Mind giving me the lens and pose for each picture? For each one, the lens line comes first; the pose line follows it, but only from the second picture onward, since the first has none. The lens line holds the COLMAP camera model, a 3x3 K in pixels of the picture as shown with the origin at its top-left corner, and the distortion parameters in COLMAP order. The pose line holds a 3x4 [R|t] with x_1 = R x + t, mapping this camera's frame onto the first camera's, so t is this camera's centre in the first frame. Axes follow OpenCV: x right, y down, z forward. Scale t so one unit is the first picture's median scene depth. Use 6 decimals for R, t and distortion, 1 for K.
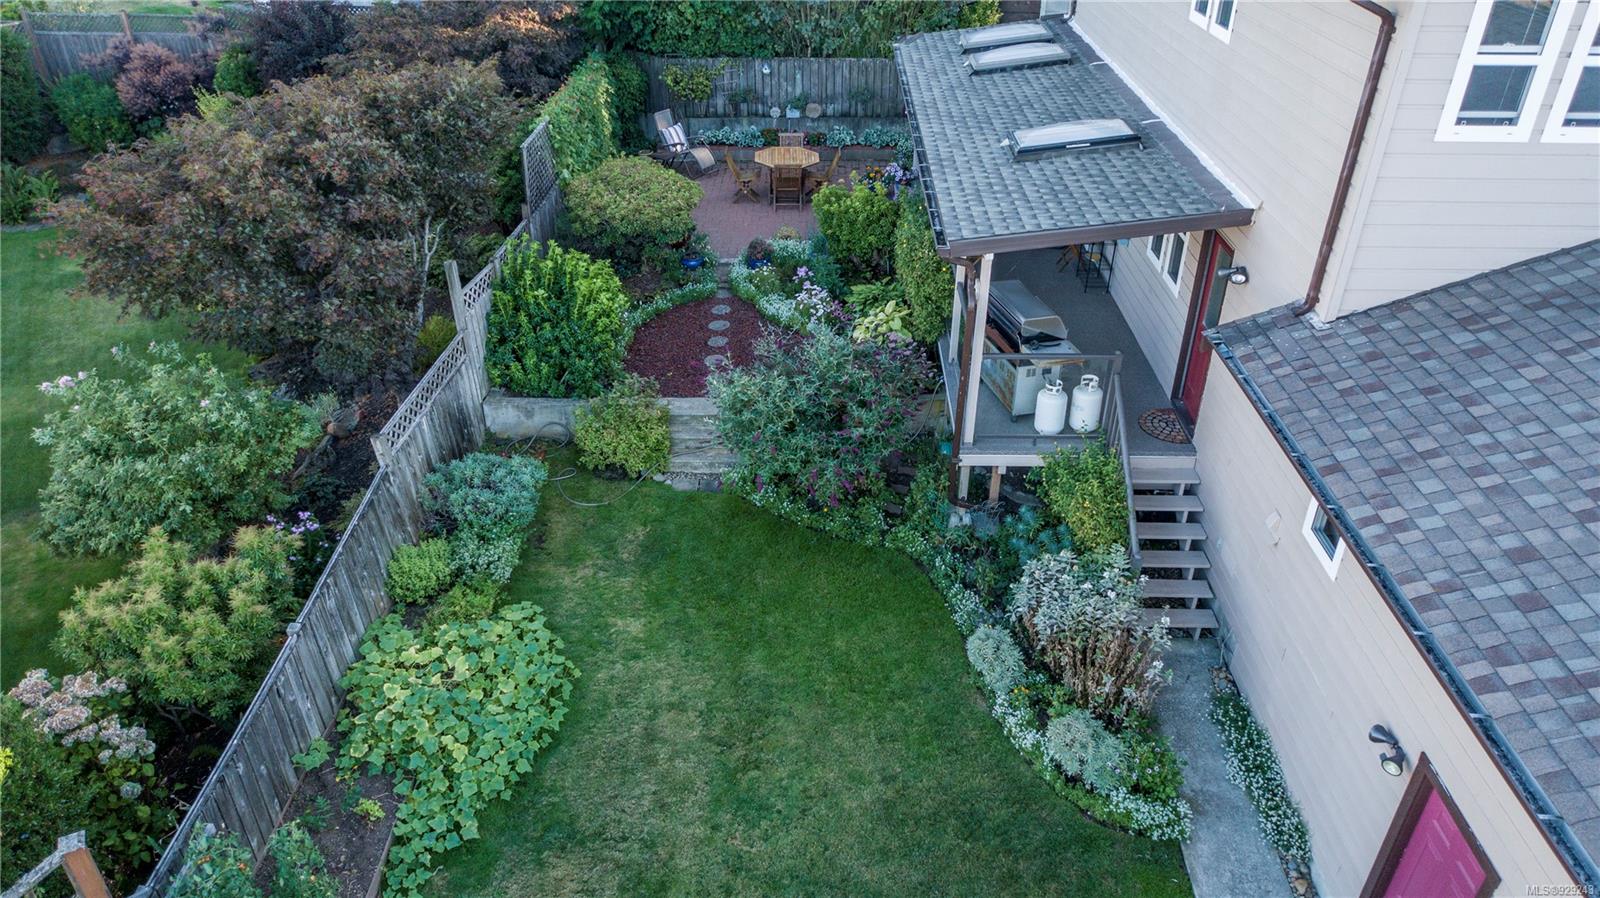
lens RADIAL K [[1080.7, 0, 800.3], [0, 1080.7, 445.2], [0, 0, 1]] dist [-0.019276, 0.020148]
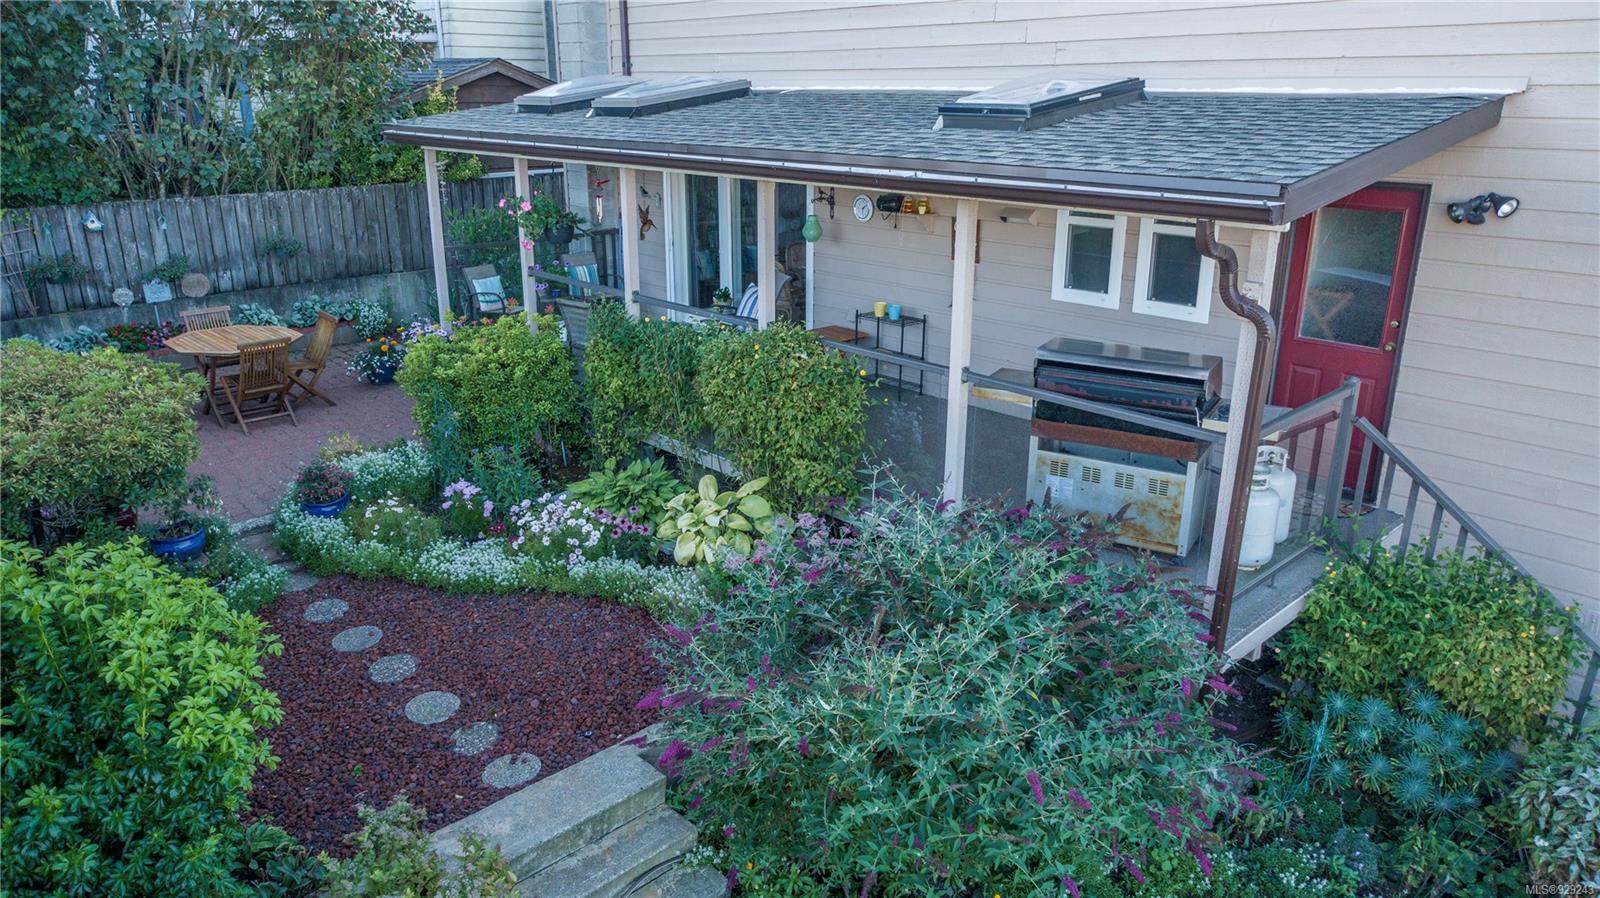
lens RADIAL K [[1080.7, 0, 800.3], [0, 1080.7, 445.2], [0, 0, 1]] dist [-0.019276, 0.020148]
pose [[0.711275, -0.222115, 0.666898, -0.253799], [0.365828, 0.927117, -0.081387, -0.092445], [-0.600215, 0.301858, 0.740691, 0.603257]]
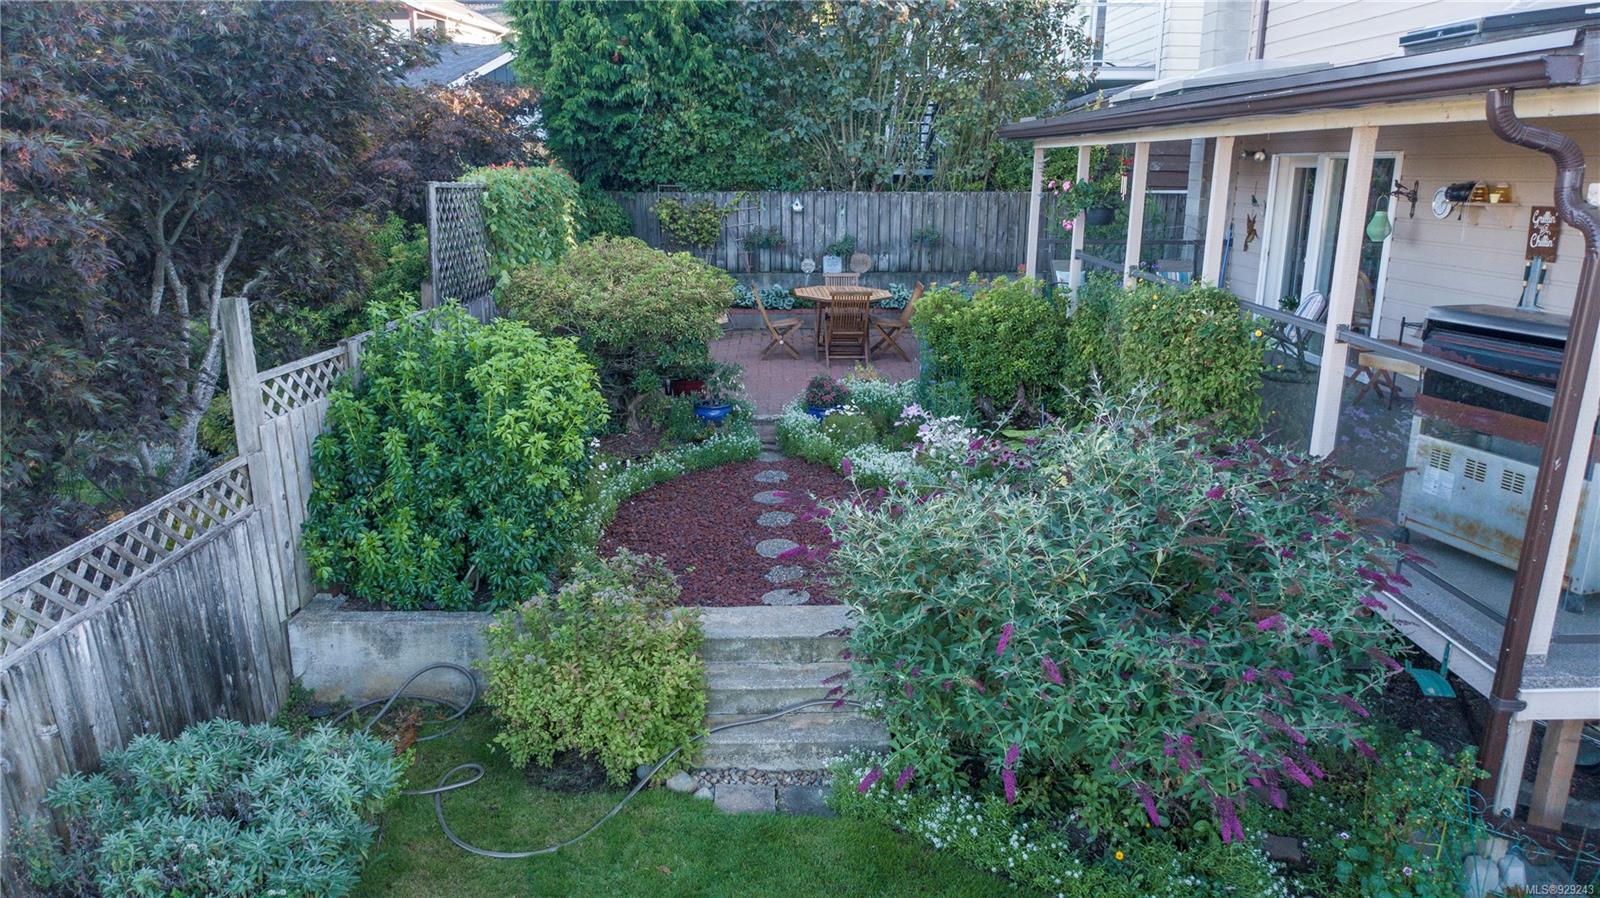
lens RADIAL K [[1080.7, 0, 800.3], [0, 1080.7, 445.2], [0, 0, 1]] dist [-0.019276, 0.020148]
pose [[0.998838, -0.006470, 0.047759, -0.098394], [0.020109, 0.956519, -0.290975, 0.026147], [-0.043800, 0.291597, 0.955538, 0.530573]]
